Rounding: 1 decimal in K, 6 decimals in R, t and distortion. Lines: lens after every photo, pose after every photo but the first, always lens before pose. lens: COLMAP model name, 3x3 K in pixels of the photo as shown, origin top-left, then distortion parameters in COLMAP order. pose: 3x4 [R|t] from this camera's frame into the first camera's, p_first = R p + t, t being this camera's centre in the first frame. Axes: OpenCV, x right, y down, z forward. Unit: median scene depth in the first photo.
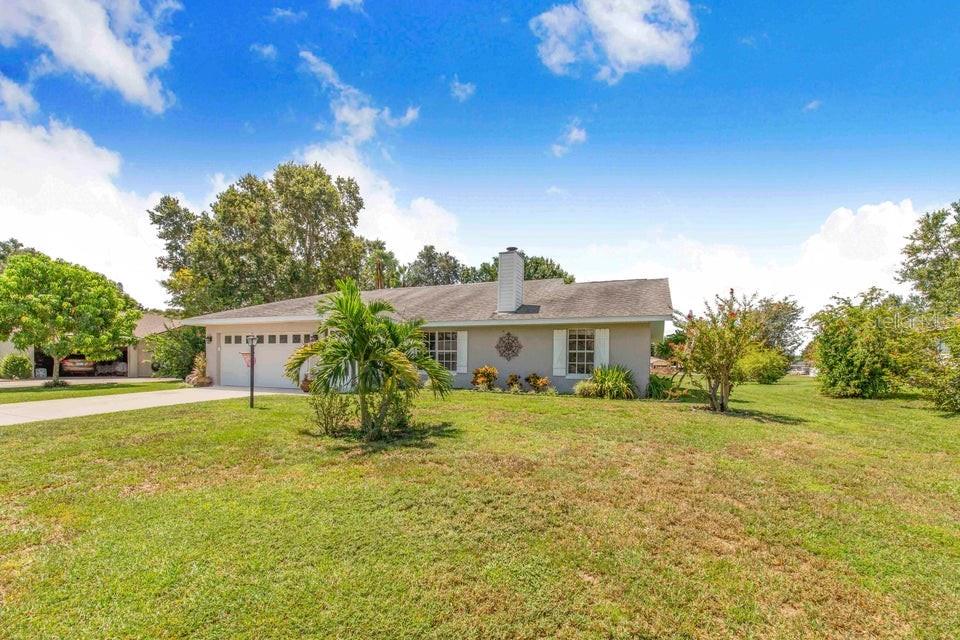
lens RADIAL K [[398.4, 0, 465.6], [0, 398.4, 344.7], [0, 0, 1]] dist [0.014307, -0.000806]
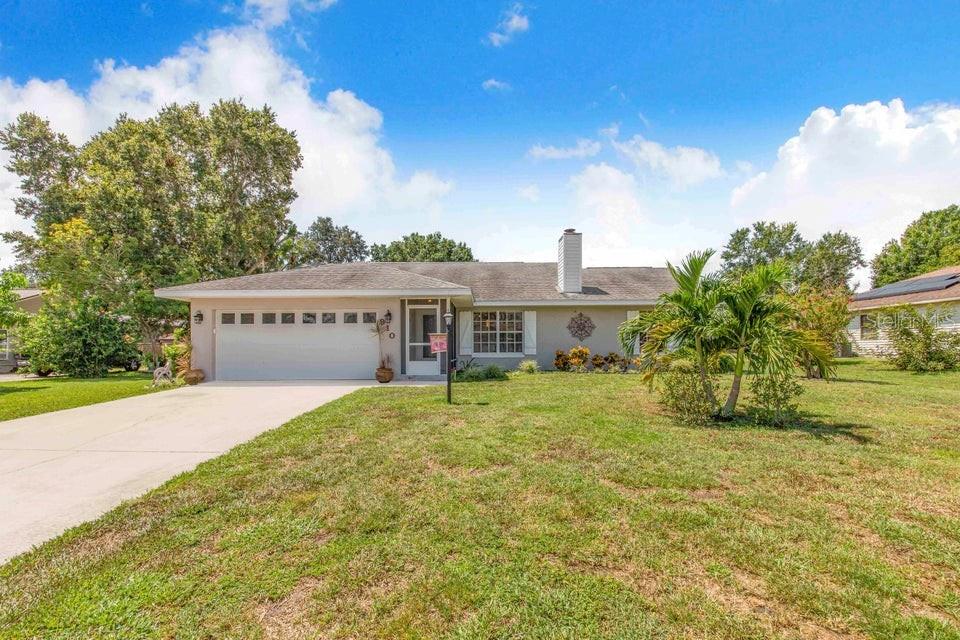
lens RADIAL K [[398.4, 0, 480.4], [0, 398.4, 327.5], [0, 0, 1]] dist [0.014307, -0.000806]
pose [[0.938741, -0.000989, 0.344621, -0.278411], [0.000051, 0.999996, 0.002730, 0.001920], [-0.344623, -0.002545, 0.938738, 0.077637]]
